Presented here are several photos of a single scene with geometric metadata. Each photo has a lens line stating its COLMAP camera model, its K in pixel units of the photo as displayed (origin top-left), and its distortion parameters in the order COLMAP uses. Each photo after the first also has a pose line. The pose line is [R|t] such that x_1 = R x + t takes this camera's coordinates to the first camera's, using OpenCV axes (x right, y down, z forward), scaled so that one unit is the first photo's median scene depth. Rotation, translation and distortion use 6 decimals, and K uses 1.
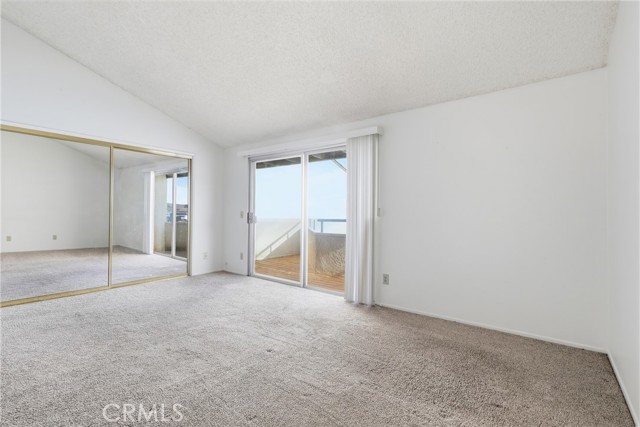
lens RADIAL K [[299.6, 0, 317.7], [0, 299.6, 215.1], [0, 0, 1]] dist [0.002990, 0.000863]
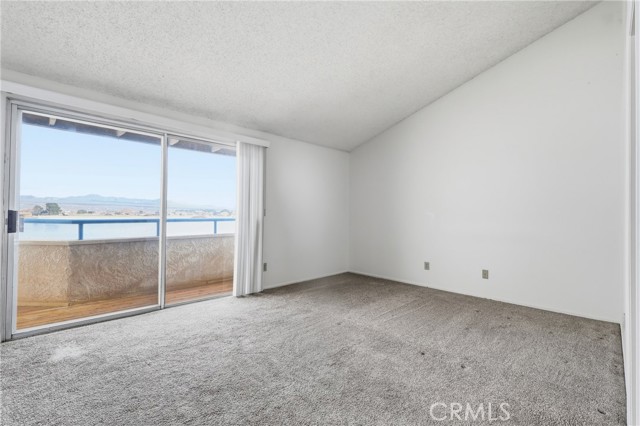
lens RADIAL K [[299.6, 0, 323.4], [0, 299.6, 209.8], [0, 0, 1]] dist [0.002990, 0.000863]
pose [[0.096620, 0.010871, 0.995262, -0.665889], [-0.005660, 0.999930, -0.010373, -0.005565], [-0.995305, -0.004631, 0.096674, 0.445243]]
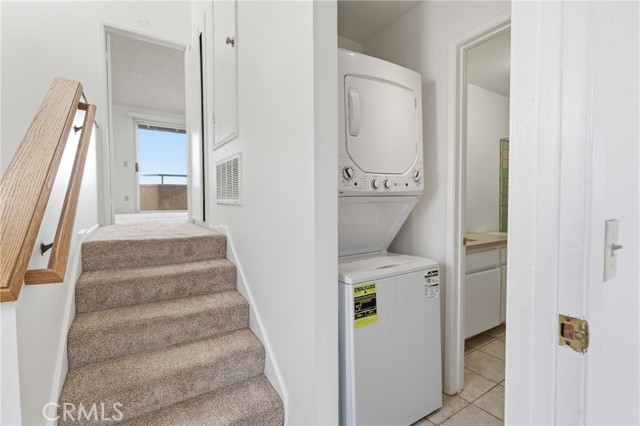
lens RADIAL K [[299.6, 0, 316.0], [0, 299.6, 213.0], [0, 0, 1]] dist [0.002990, 0.000863]
pose [[0.323061, -0.040889, 0.945494, -1.177776], [0.007505, 0.999145, 0.040645, 0.155823], [-0.946348, -0.006035, 0.323092, -0.116952]]
